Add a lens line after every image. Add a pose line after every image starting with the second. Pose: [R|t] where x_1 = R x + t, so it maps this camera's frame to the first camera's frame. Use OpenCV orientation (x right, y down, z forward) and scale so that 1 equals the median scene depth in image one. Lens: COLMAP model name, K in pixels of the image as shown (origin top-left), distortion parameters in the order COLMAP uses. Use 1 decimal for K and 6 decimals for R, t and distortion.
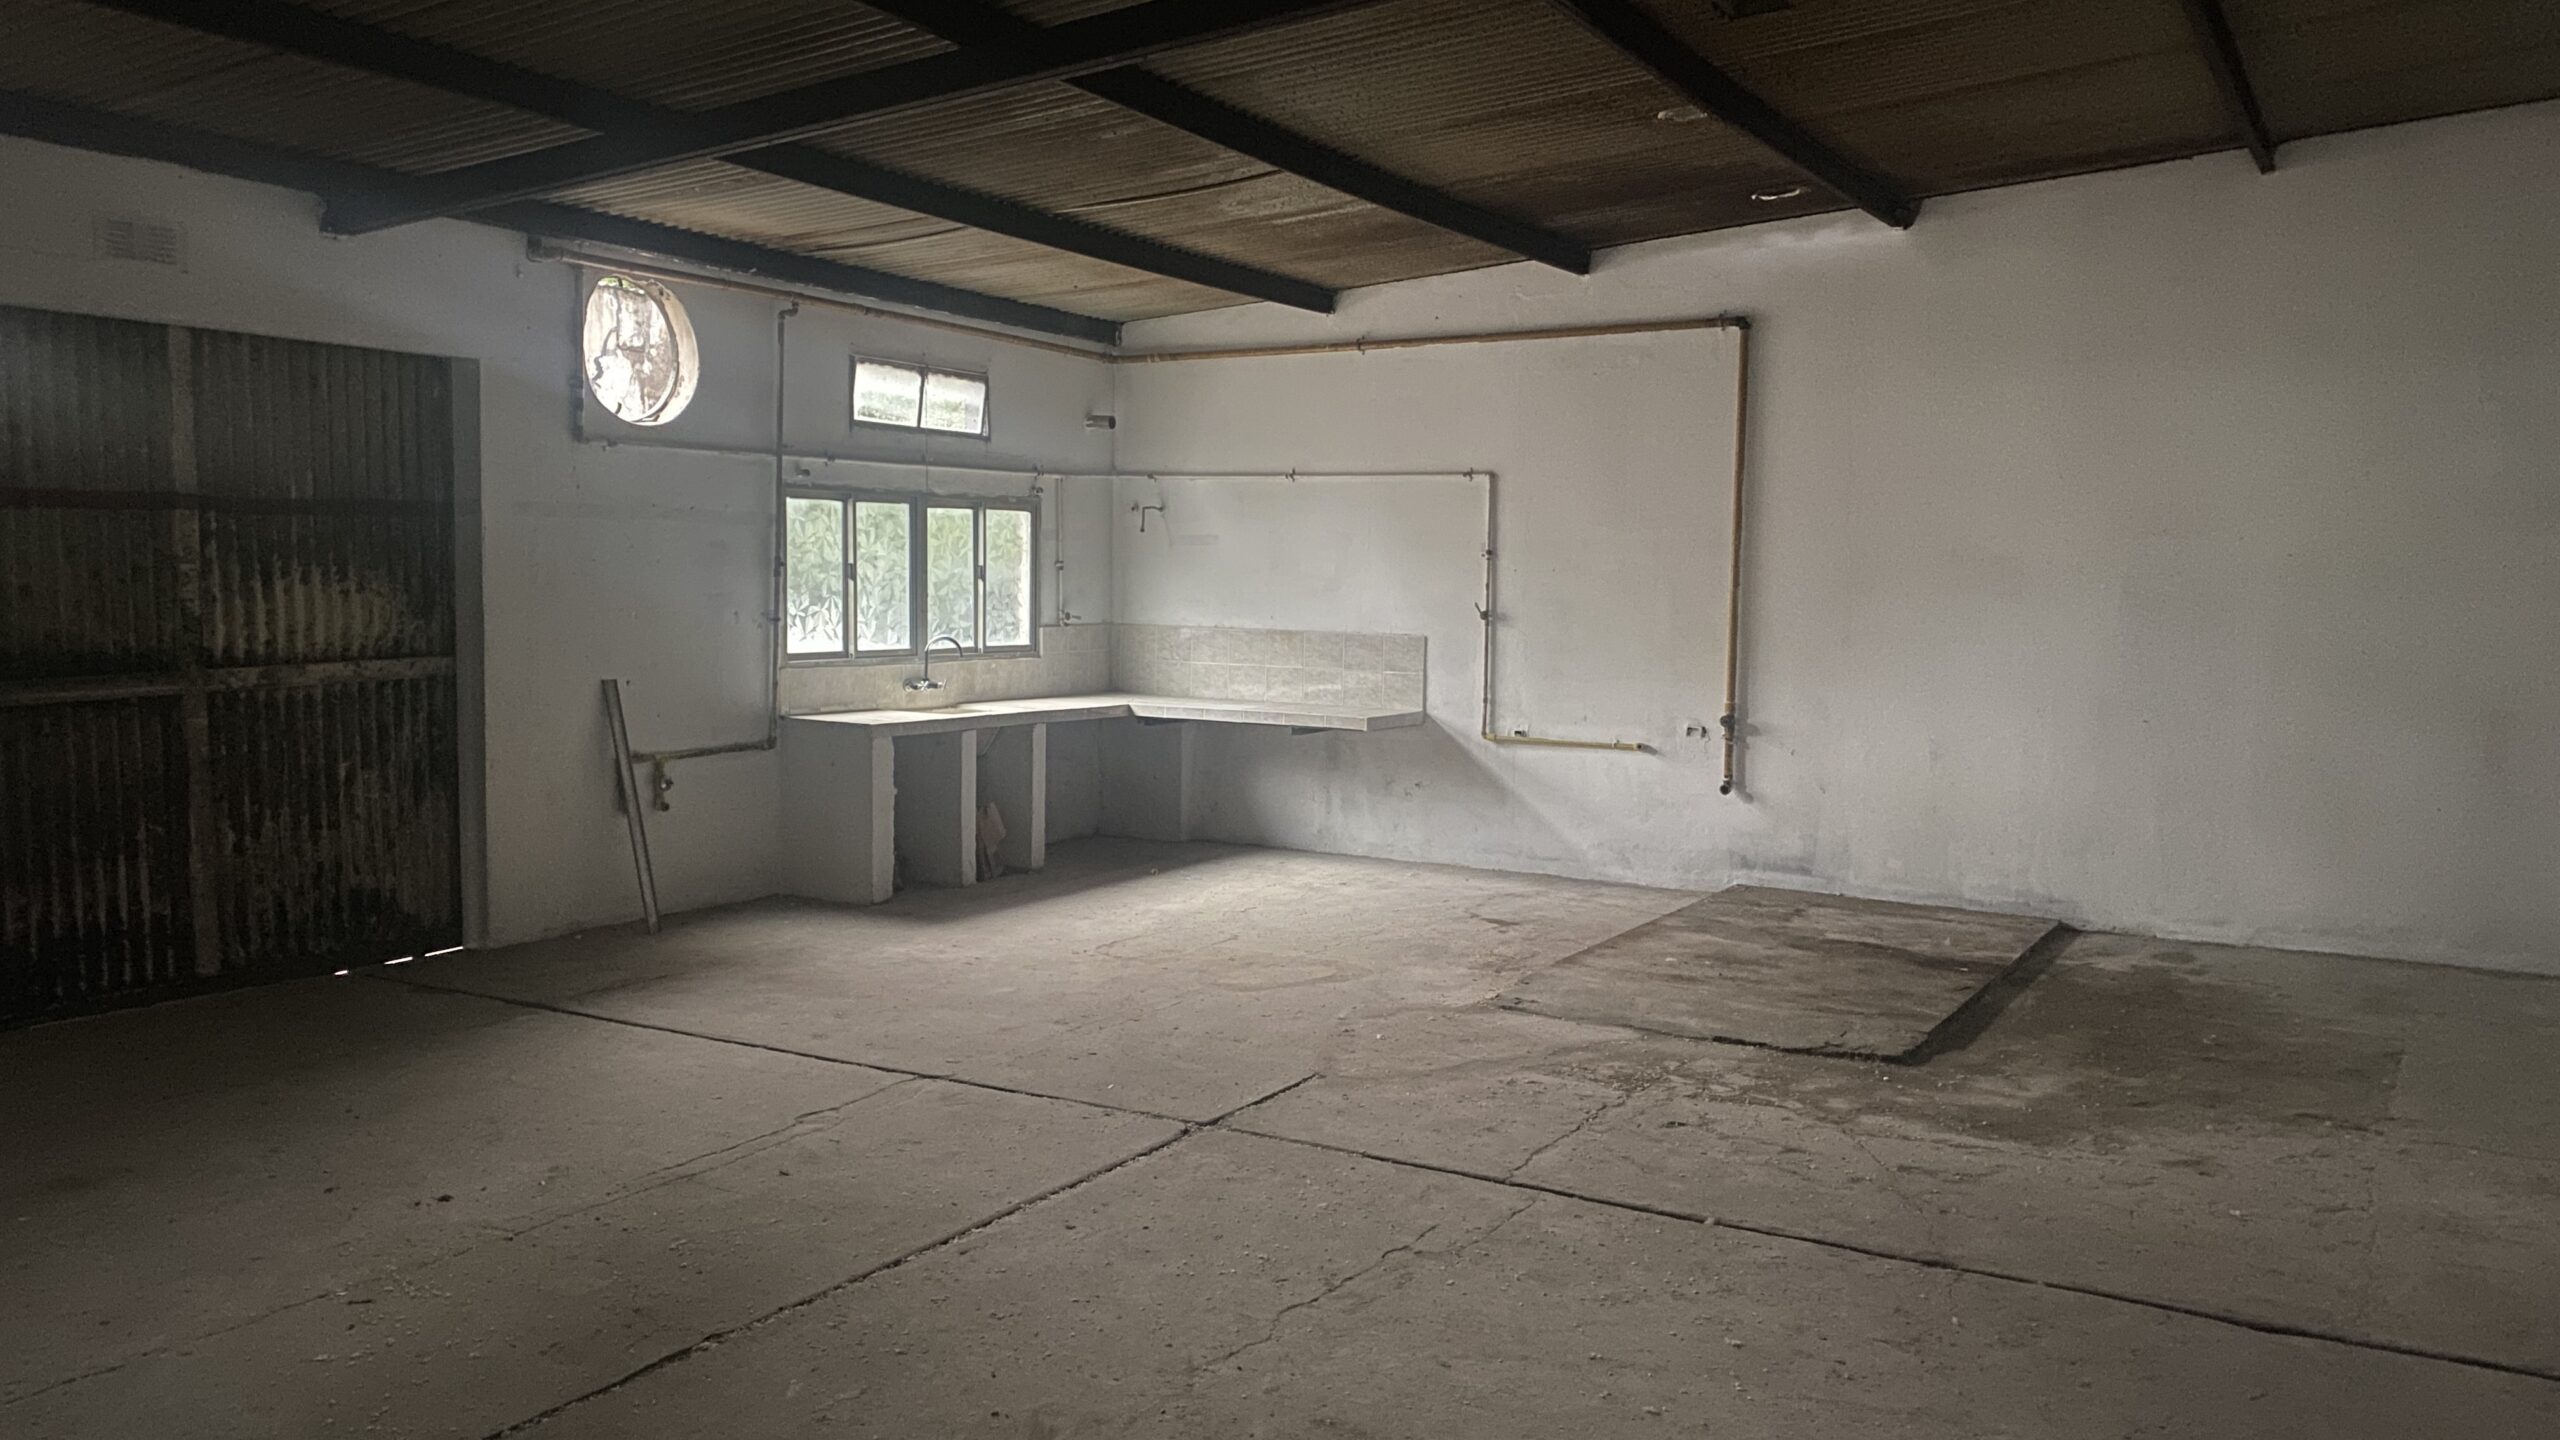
lens RADIAL K [[1933.2, 0, 1280.0], [0, 1933.2, 720.0], [0, 0, 1]] dist [-0.001853, -0.005324]
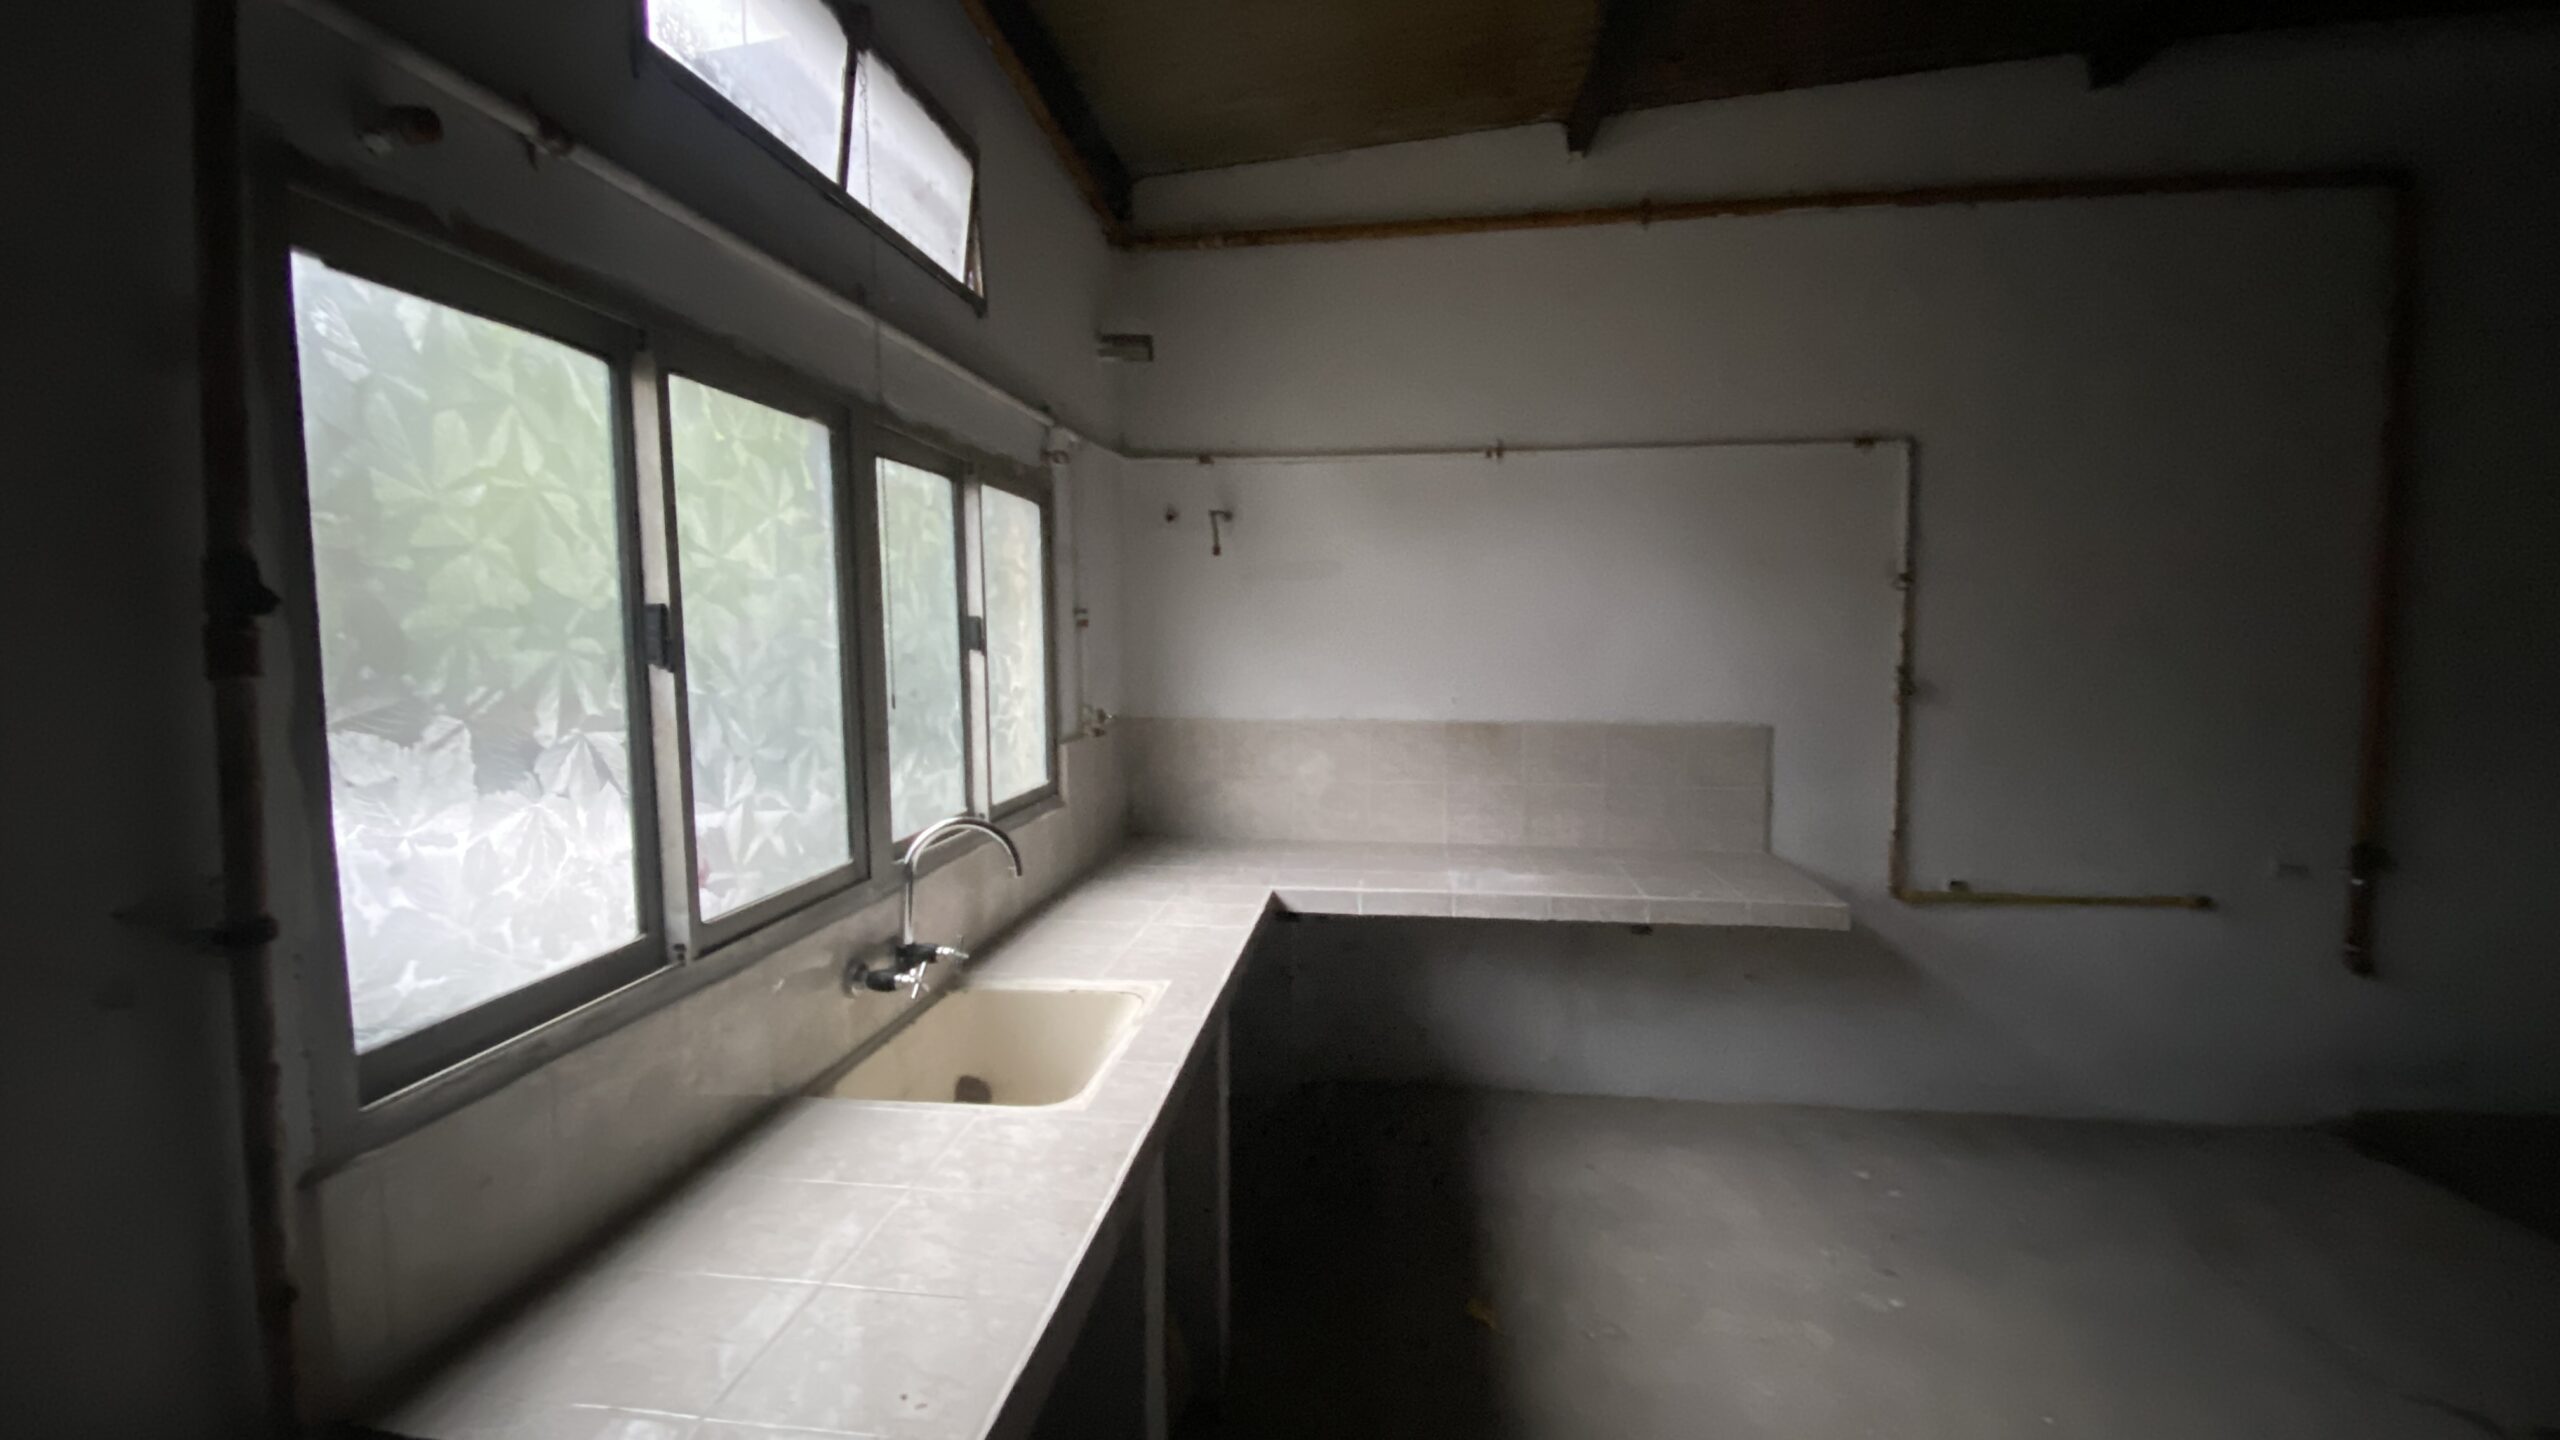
lens RADIAL K [[1049.0, 0, 1280.0], [0, 1049.0, 720.0], [0, 0, 1]] dist [0.011959, -0.017441]
pose [[0.917033, -0.054942, 0.395008, -0.191012], [0.052407, 0.998477, 0.017214, -0.060267], [-0.395353, 0.004915, 0.918516, 0.791226]]
